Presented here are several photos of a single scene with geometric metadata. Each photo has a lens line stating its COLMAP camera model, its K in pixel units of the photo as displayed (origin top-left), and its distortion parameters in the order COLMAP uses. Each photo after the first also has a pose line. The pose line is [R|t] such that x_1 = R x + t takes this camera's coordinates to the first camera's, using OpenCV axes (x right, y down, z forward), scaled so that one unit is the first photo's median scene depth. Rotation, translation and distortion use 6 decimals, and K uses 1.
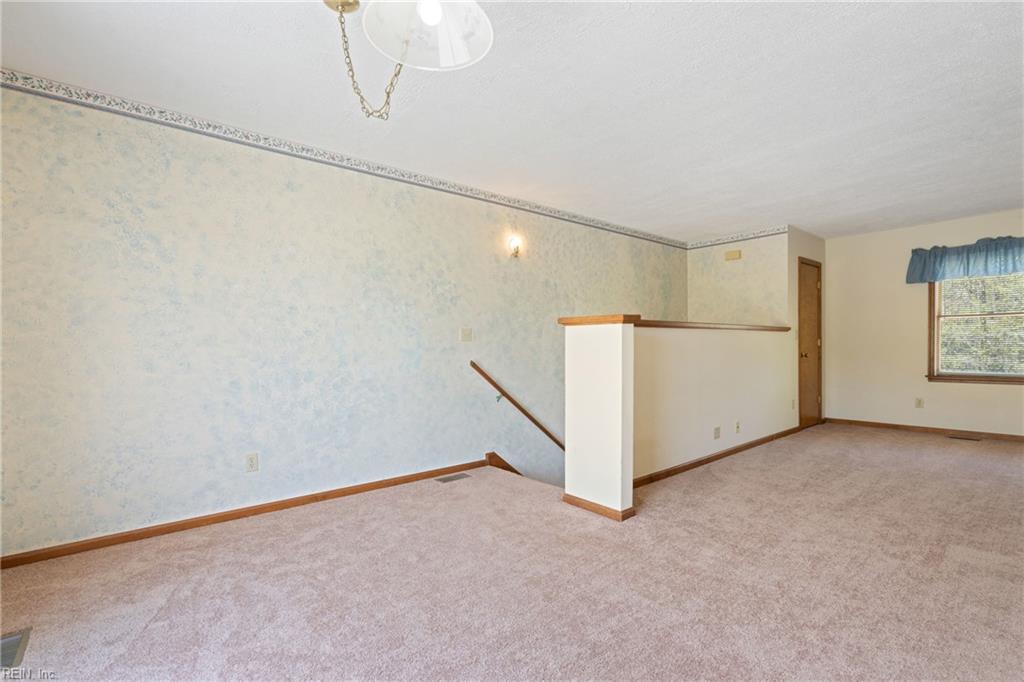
lens RADIAL K [[468.0, 0, 535.4], [0, 468.0, 353.6], [0, 0, 1]] dist [-0.008486, 0.002928]
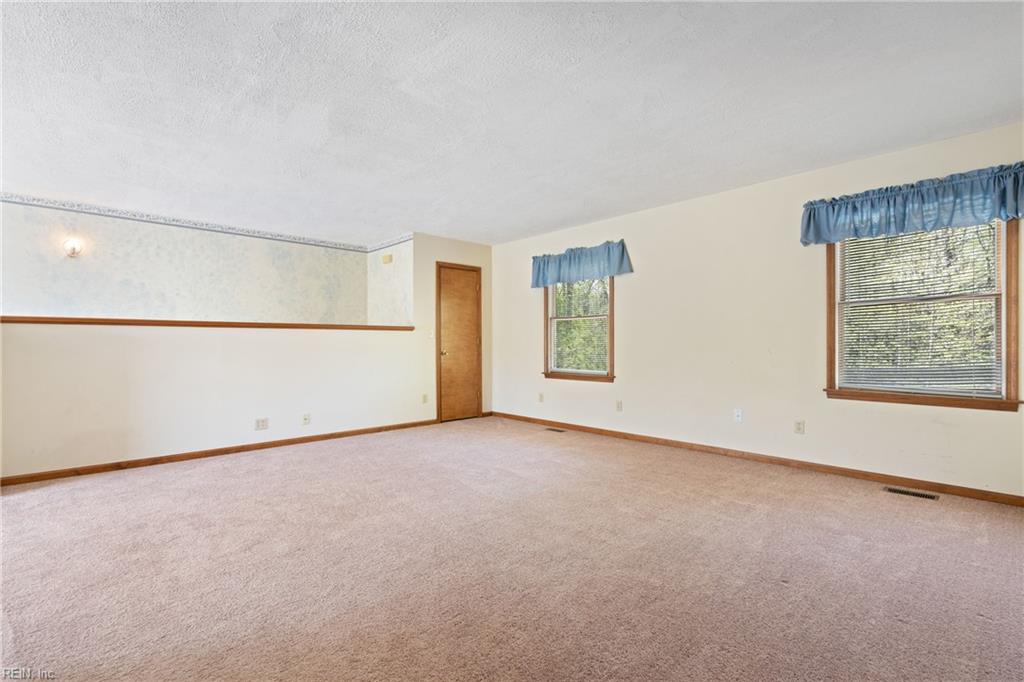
lens RADIAL K [[468.0, 0, 515.9], [0, 468.0, 341.1], [0, 0, 1]] dist [-0.008486, 0.002928]
pose [[0.998243, 0.010500, 0.058308, 1.060355], [-0.009181, 0.999697, -0.022843, -0.000795], [-0.058530, 0.022267, 0.998037, -0.133652]]
